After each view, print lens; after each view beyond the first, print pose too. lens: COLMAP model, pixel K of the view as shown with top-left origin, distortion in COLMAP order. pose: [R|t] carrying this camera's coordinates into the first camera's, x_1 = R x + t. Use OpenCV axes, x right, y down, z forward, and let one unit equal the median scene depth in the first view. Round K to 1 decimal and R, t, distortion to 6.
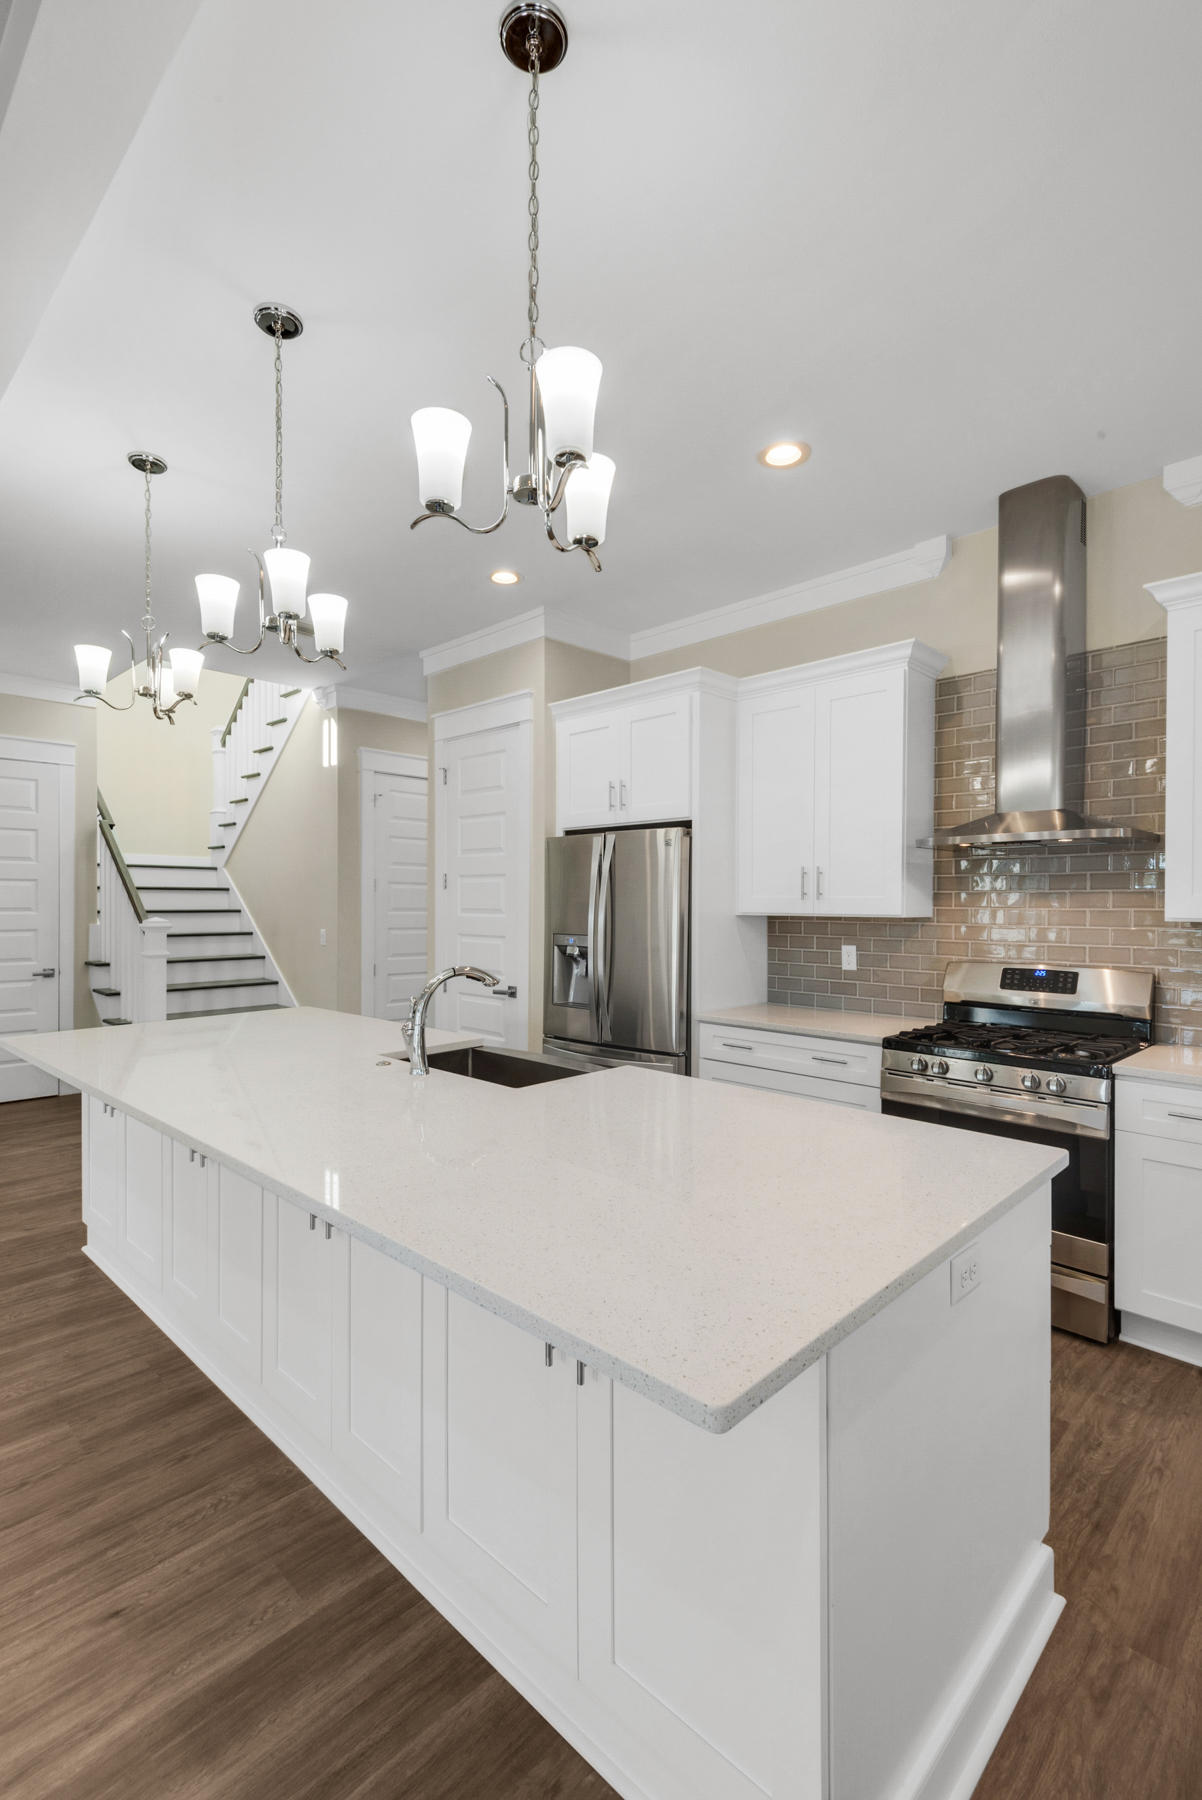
lens RADIAL K [[819.7, 0, 643.4], [0, 819.7, 905.9], [0, 0, 1]] dist [0.023428, -0.000809]
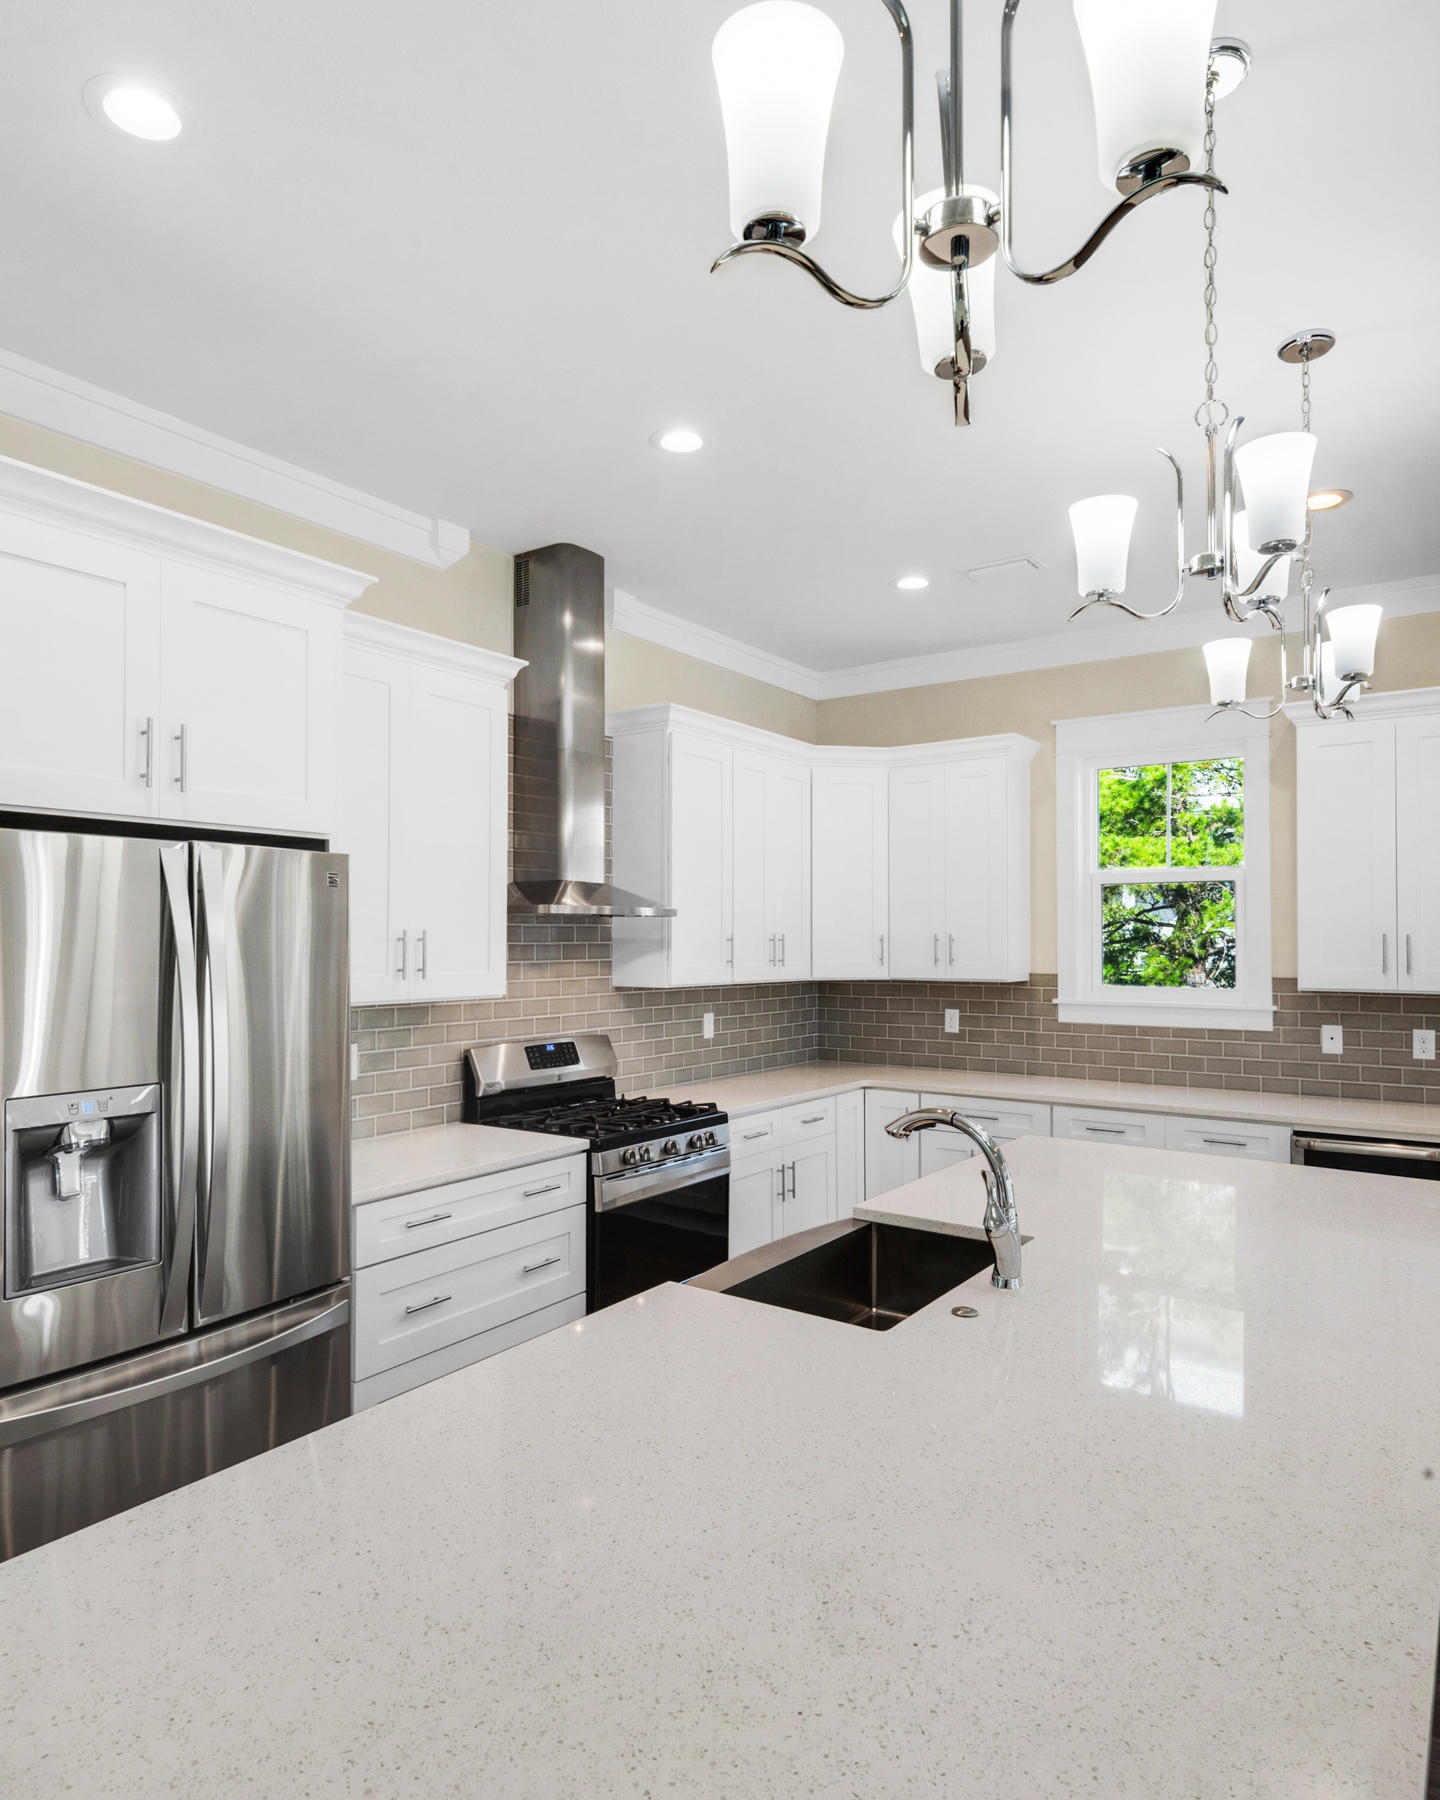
lens RADIAL K [[1088.2, 0, 714.0], [0, 1088.2, 922.8], [0, 0, 1]] dist [0.019493, -0.000950]
pose [[-0.150336, 0.012528, 0.988556, -0.759334], [-0.000055, 0.999920, -0.012680, -0.045071], [-0.988635, -0.001961, -0.150323, 0.955255]]
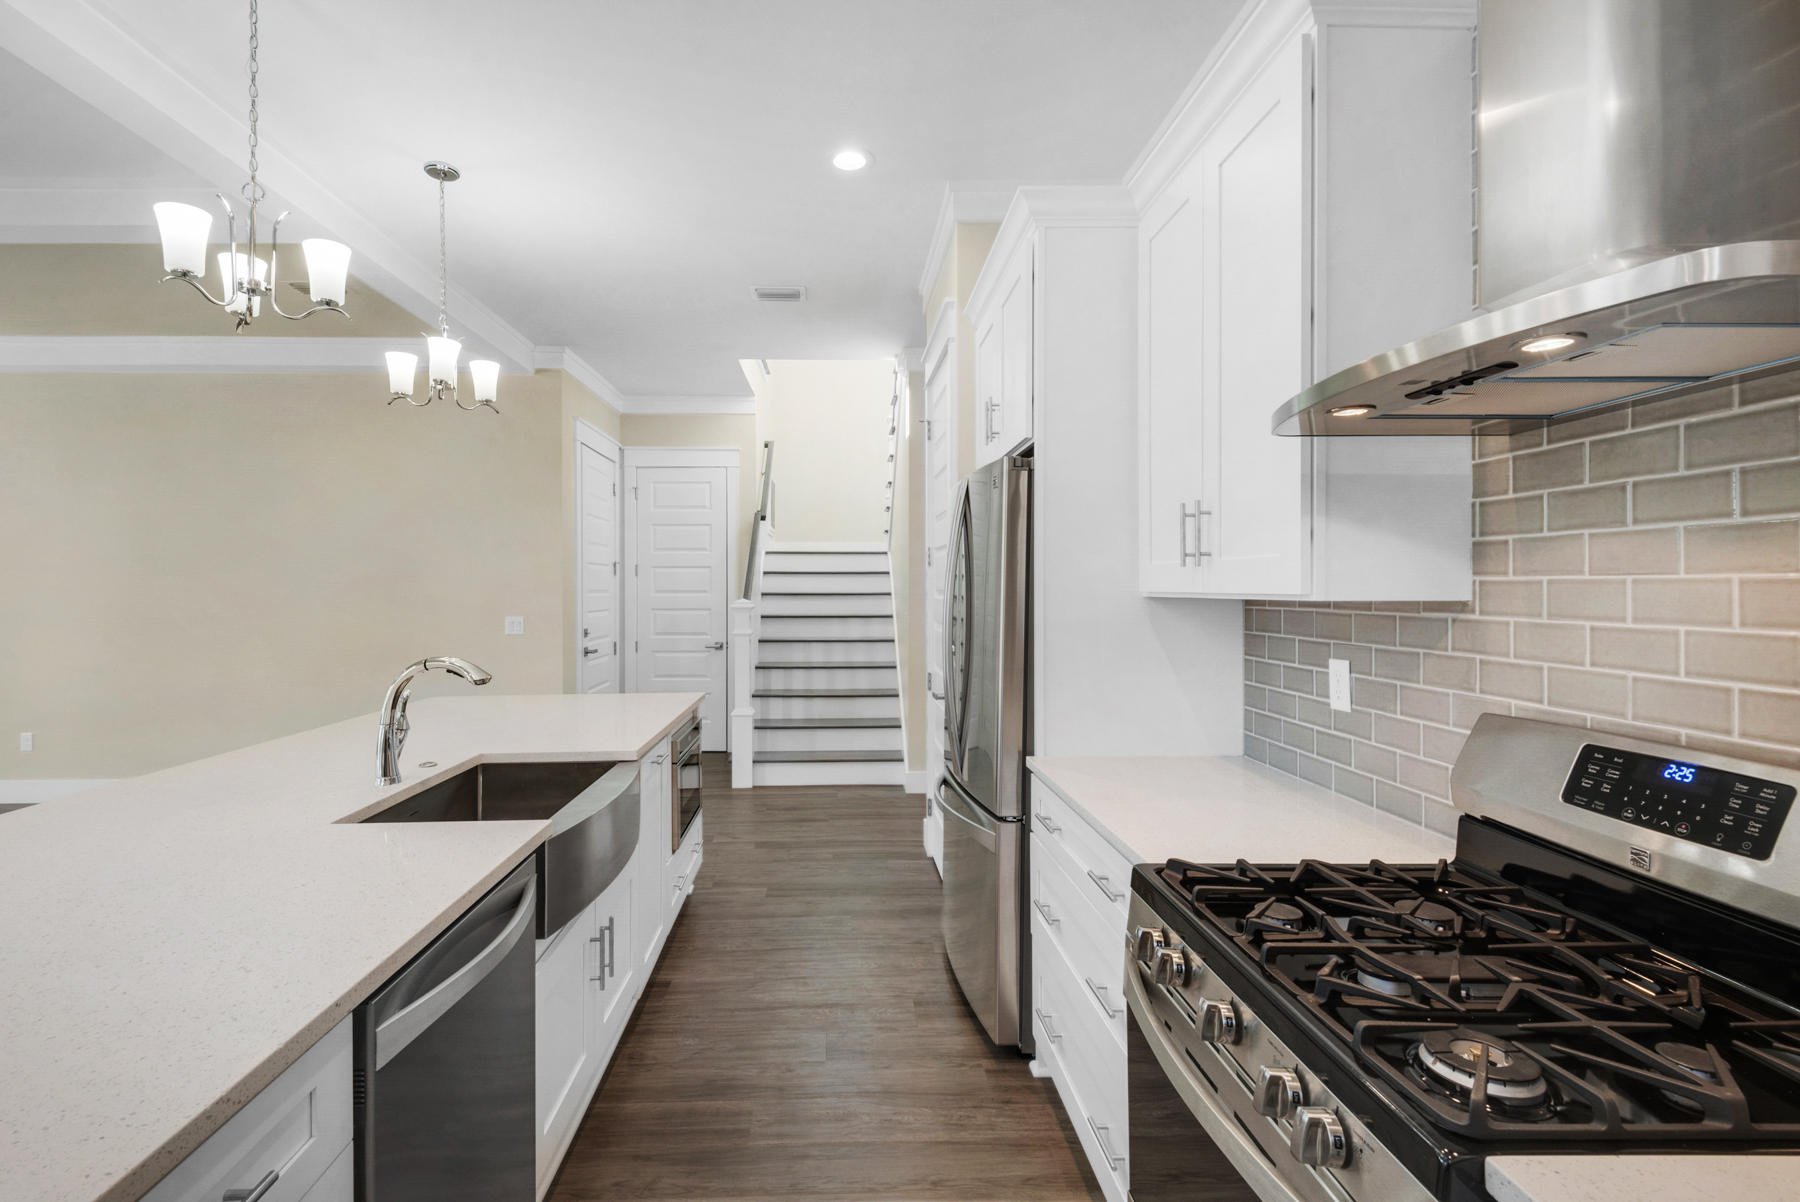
lens RADIAL K [[862.4, 0, 889.3], [0, 862.4, 593.4], [0, 0, 1]] dist [-0.002511, 0.000164]
pose [[0.693668, 0.000343, -0.720295, 0.486319], [0.001150, 0.999998, 0.001584, 0.009139], [0.720294, -0.001927, 0.693666, 0.514883]]
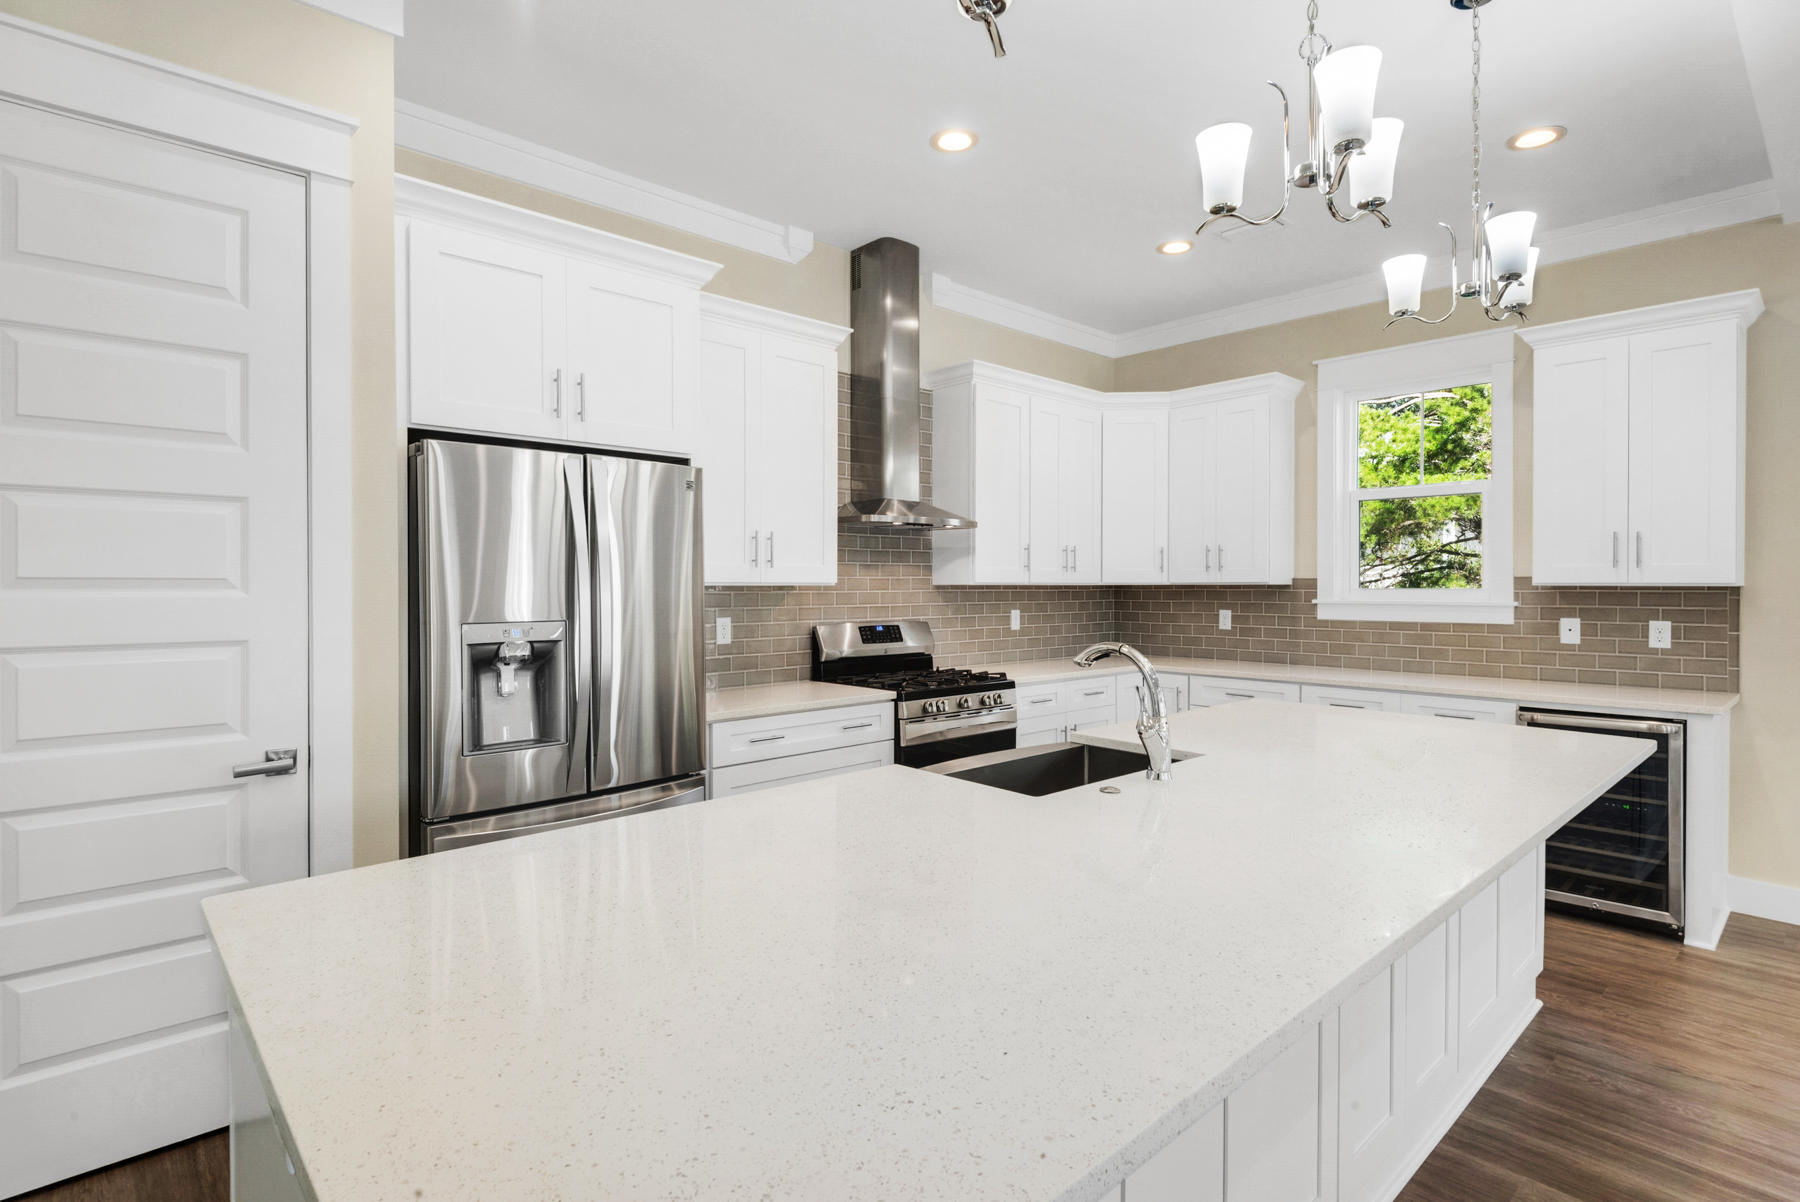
lens RADIAL K [[871.1, 0, 892.8], [0, 871.1, 590.7], [0, 0, 1]] dist [0.035254, -0.032744]
pose [[0.064841, -0.011971, 0.997824, -0.799155], [0.002296, 0.999927, 0.011847, 0.008170], [-0.997893, 0.001523, 0.064863, 0.851676]]
